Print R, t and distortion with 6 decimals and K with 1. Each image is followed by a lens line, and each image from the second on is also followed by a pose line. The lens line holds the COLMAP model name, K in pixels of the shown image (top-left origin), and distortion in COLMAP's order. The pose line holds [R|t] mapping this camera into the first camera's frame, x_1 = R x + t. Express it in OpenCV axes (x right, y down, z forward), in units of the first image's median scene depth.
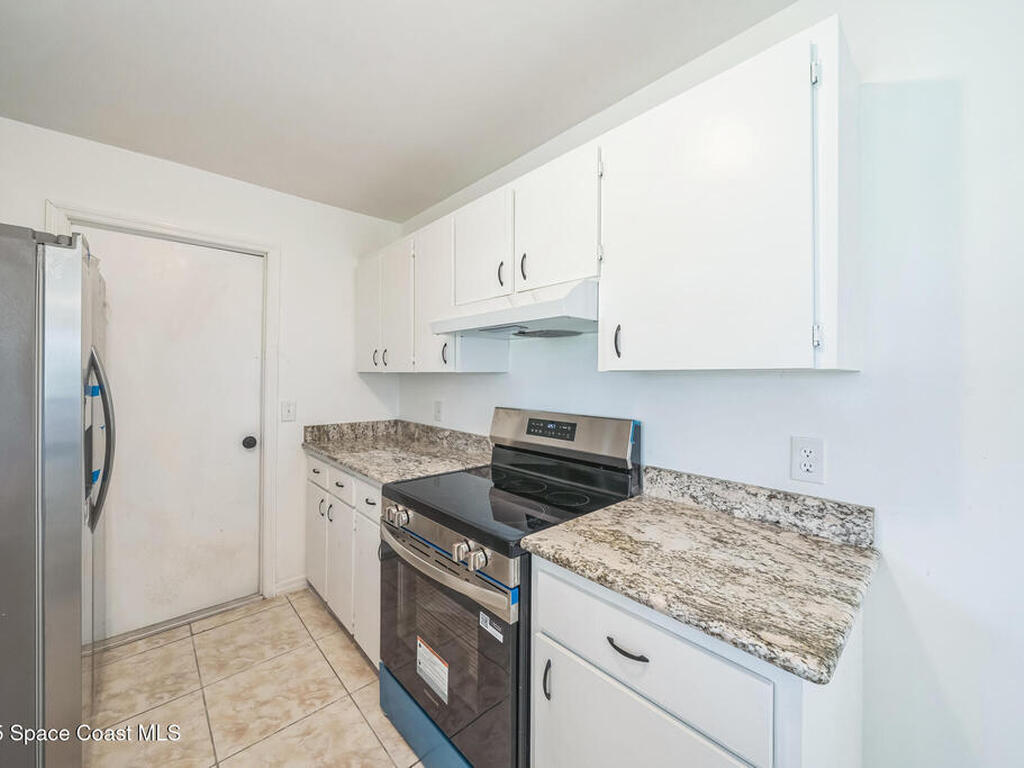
lens RADIAL K [[409.8, 0, 514.9], [0, 409.8, 372.0], [0, 0, 1]] dist [-0.010931, -0.000093]
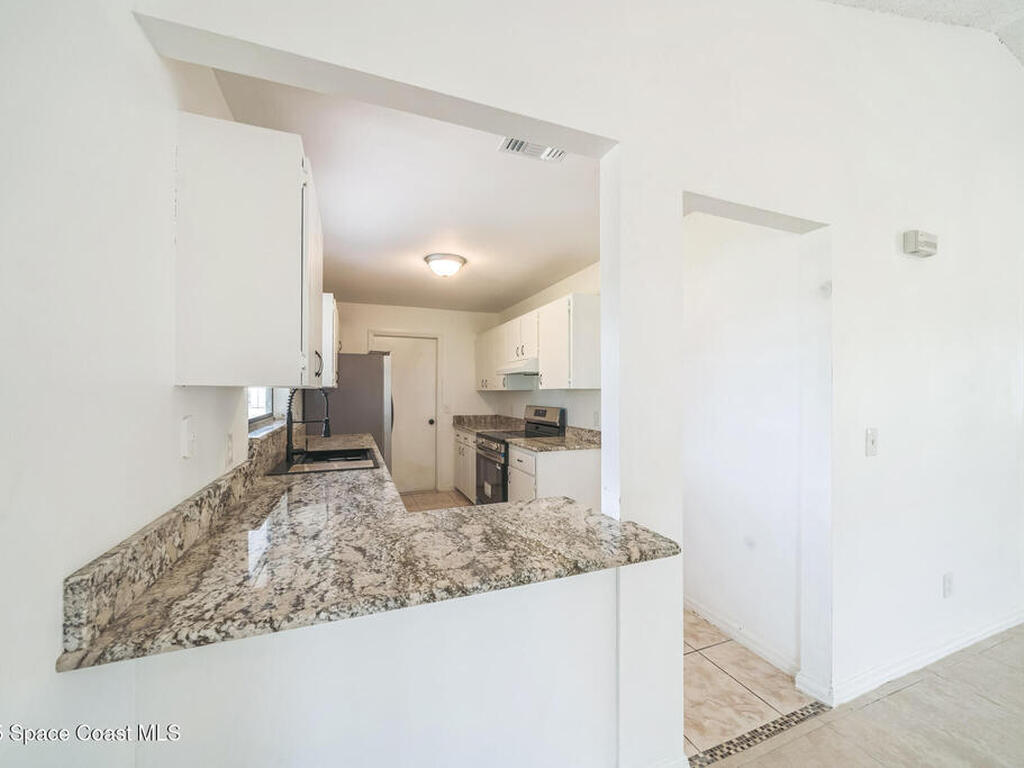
lens RADIAL K [[396.3, 0, 512.0], [0, 396.3, 384.0], [0, 0, 1]] dist [0.000198, 0.000123]
pose [[0.938359, -0.013679, -0.345391, 0.779593], [0.008942, 0.999843, -0.015305, -0.000423], [0.345546, 0.011273, 0.938334, -1.339490]]
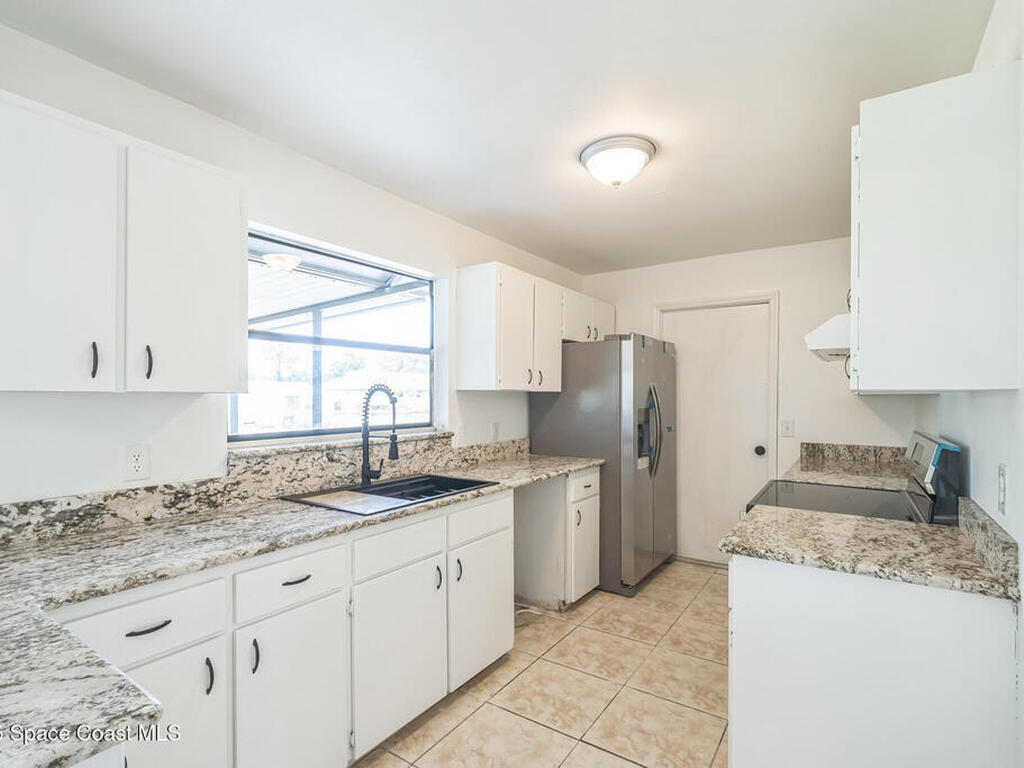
lens RADIAL K [[503.2, 0, 512.3], [0, 503.2, 409.8], [0, 0, 1]] dist [-0.000737, -0.000293]
pose [[0.242610, 0.020322, -0.969911, 1.023997], [0.005229, 0.999739, 0.022255, 0.006743], [0.970110, -0.010471, 0.242441, -0.206632]]
